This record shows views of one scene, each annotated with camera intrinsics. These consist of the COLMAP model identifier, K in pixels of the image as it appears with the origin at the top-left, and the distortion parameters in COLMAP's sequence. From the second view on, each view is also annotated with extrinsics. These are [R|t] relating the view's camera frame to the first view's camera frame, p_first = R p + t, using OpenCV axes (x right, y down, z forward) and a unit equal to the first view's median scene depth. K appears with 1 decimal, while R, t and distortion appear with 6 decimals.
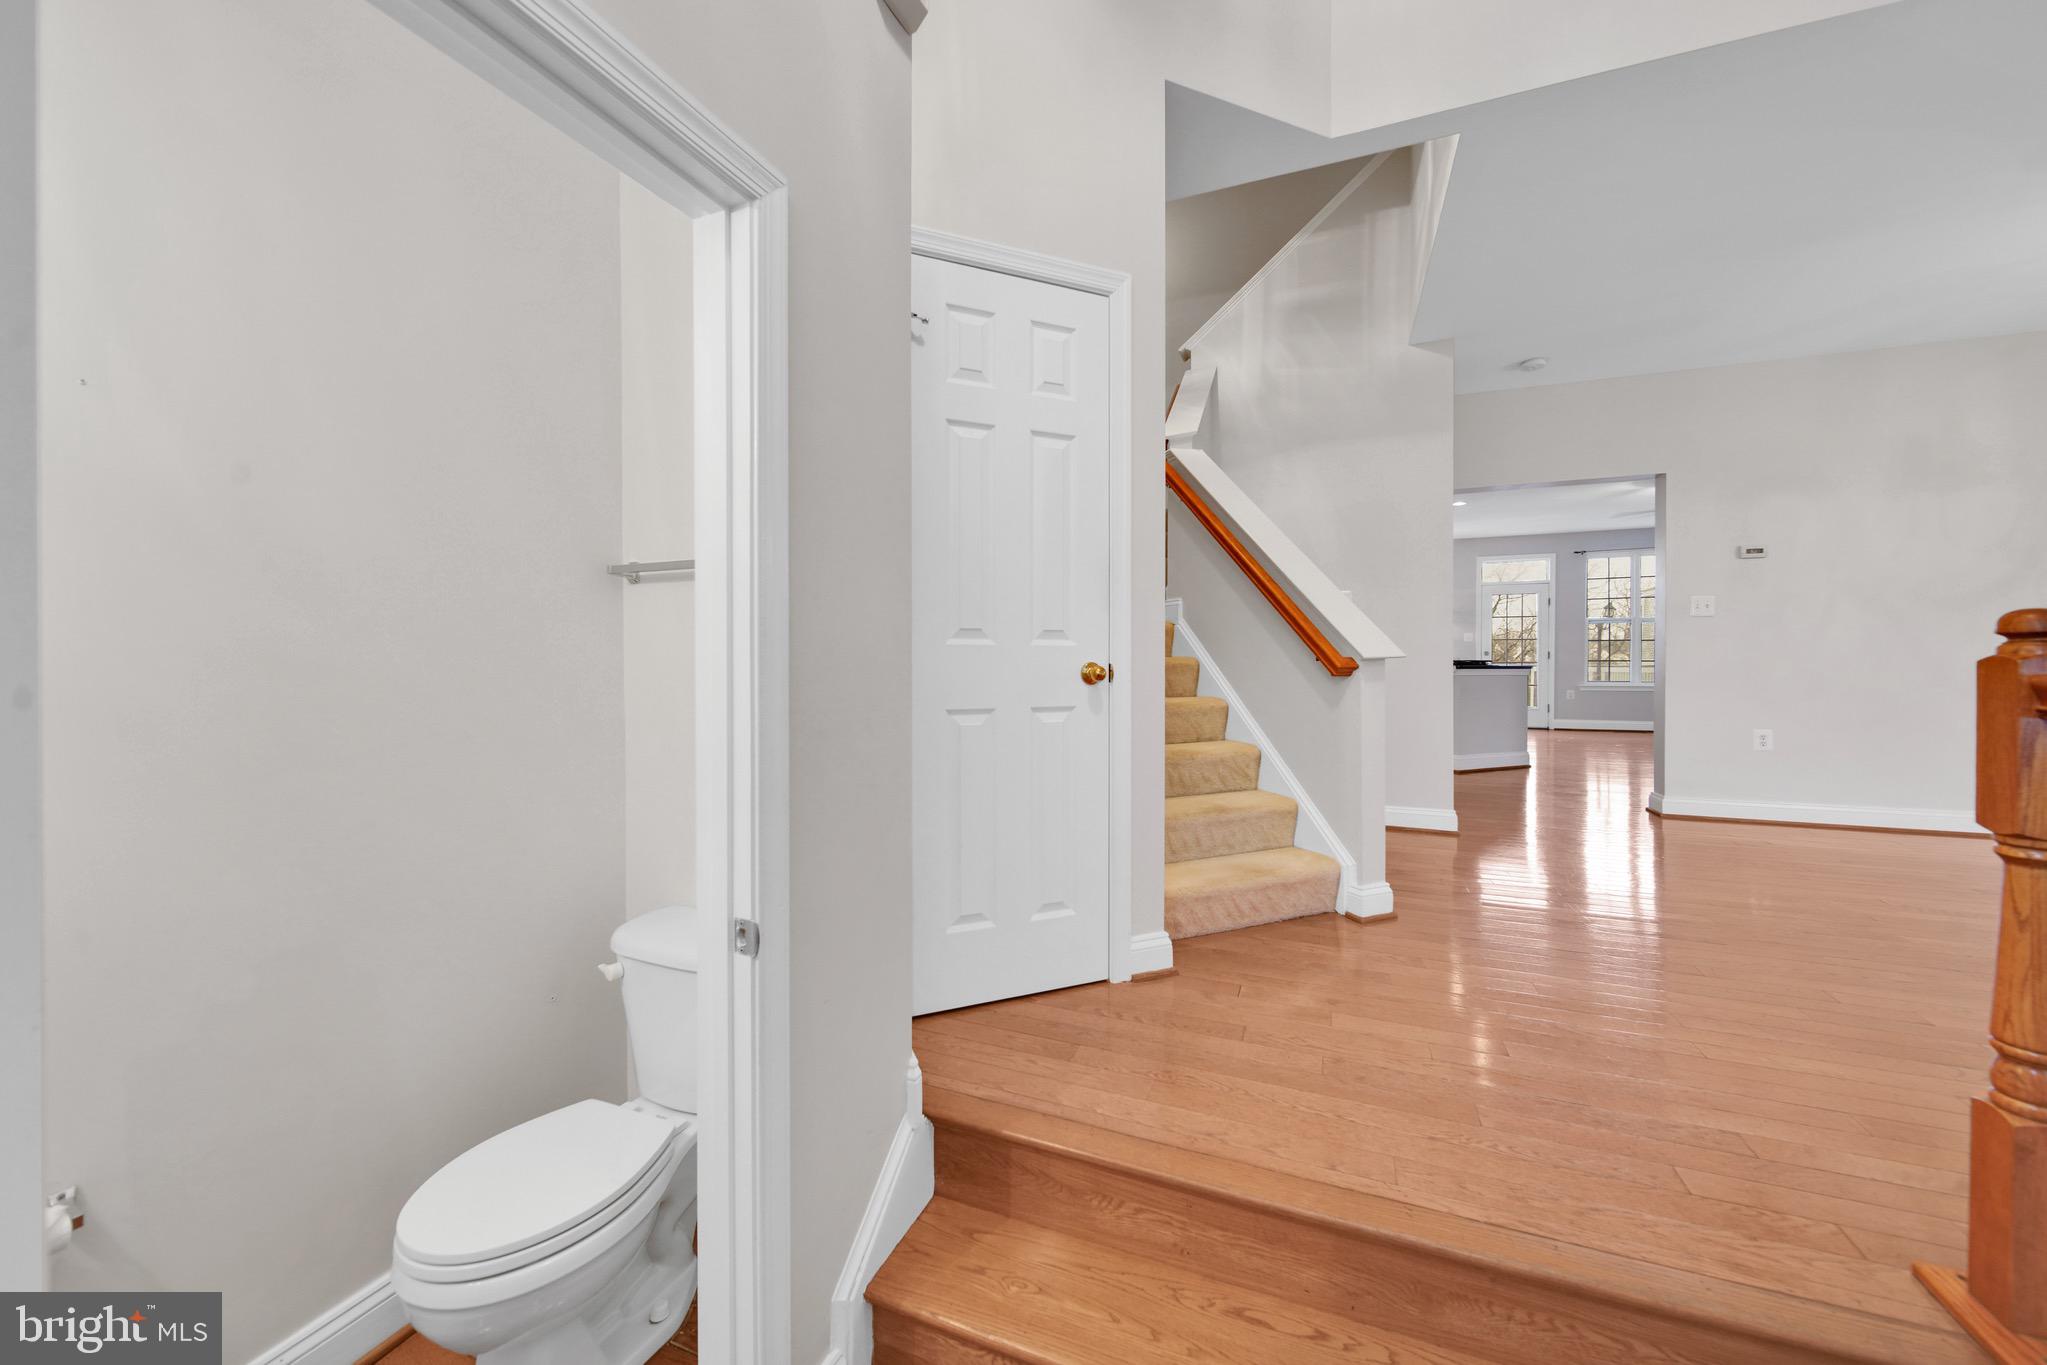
lens RADIAL K [[720.9, 0, 1058.3], [0, 720.9, 670.6], [0, 0, 1]] dist [0.000675, -0.001134]
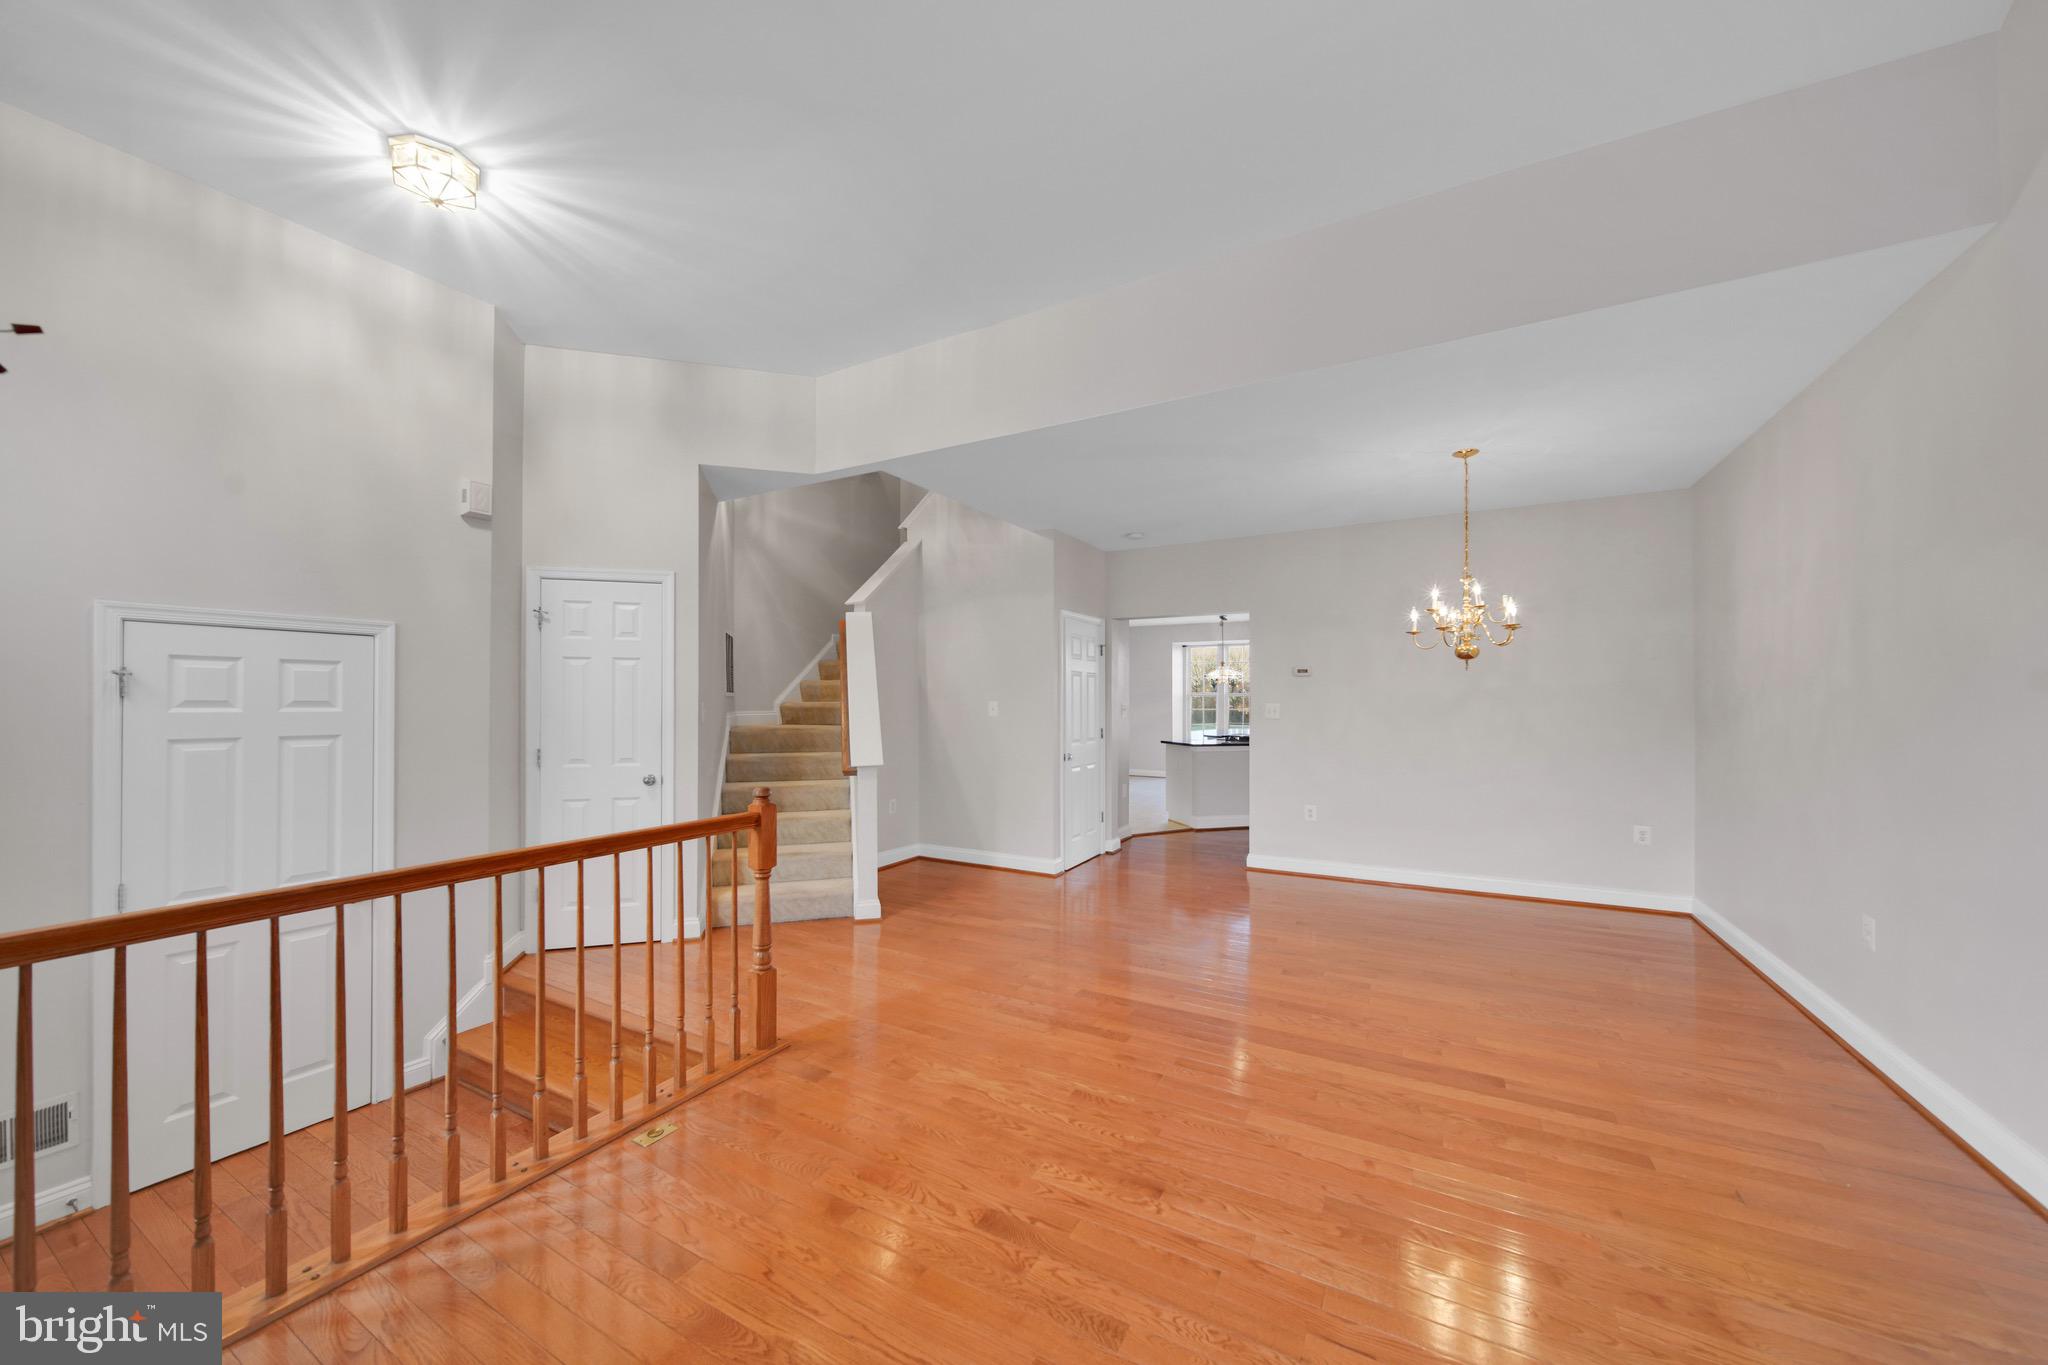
lens RADIAL K [[721.3, 0, 1030.3], [0, 721.3, 704.2], [0, 0, 1]] dist [0.000675, -0.001134]
pose [[0.988693, 0.000085, -0.149954, 1.068082], [-0.001426, 0.999960, -0.008831, -0.145579], [0.149948, 0.008945, 0.988653, -0.601880]]
